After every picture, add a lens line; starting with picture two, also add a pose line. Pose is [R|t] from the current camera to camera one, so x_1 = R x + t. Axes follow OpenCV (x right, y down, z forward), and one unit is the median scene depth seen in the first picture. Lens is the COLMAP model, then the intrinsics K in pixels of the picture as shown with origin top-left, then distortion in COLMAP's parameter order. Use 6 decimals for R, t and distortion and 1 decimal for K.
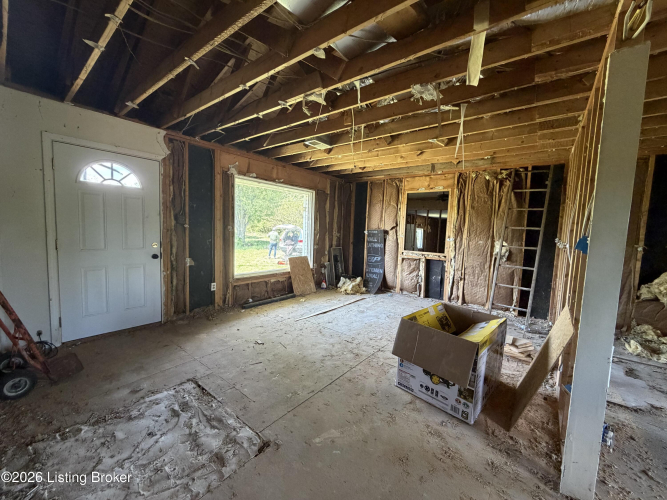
lens RADIAL K [[268.0, 0, 333.5], [0, 268.0, 250.0], [0, 0, 1]] dist [-0.001955, -0.000267]
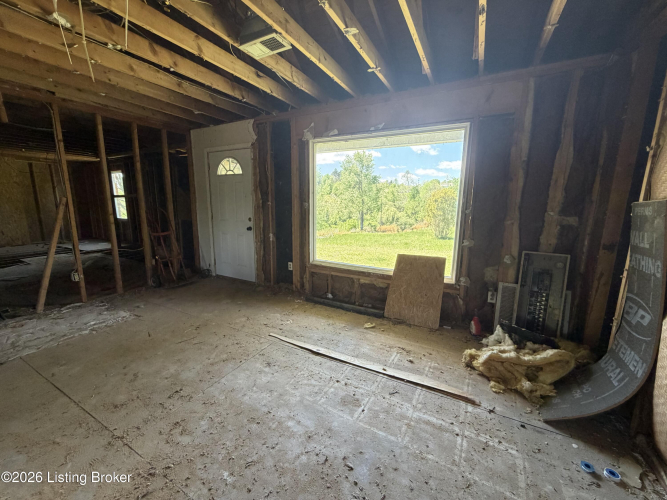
lens RADIAL K [[268.0, 0, 333.5], [0, 268.0, 250.0], [0, 0, 1]] dist [-0.001955, -0.000267]
pose [[0.173825, 0.136346, -0.975292, 0.503838], [-0.086725, 0.988640, 0.122755, -0.051863], [0.980950, 0.063244, 0.183675, 0.950369]]
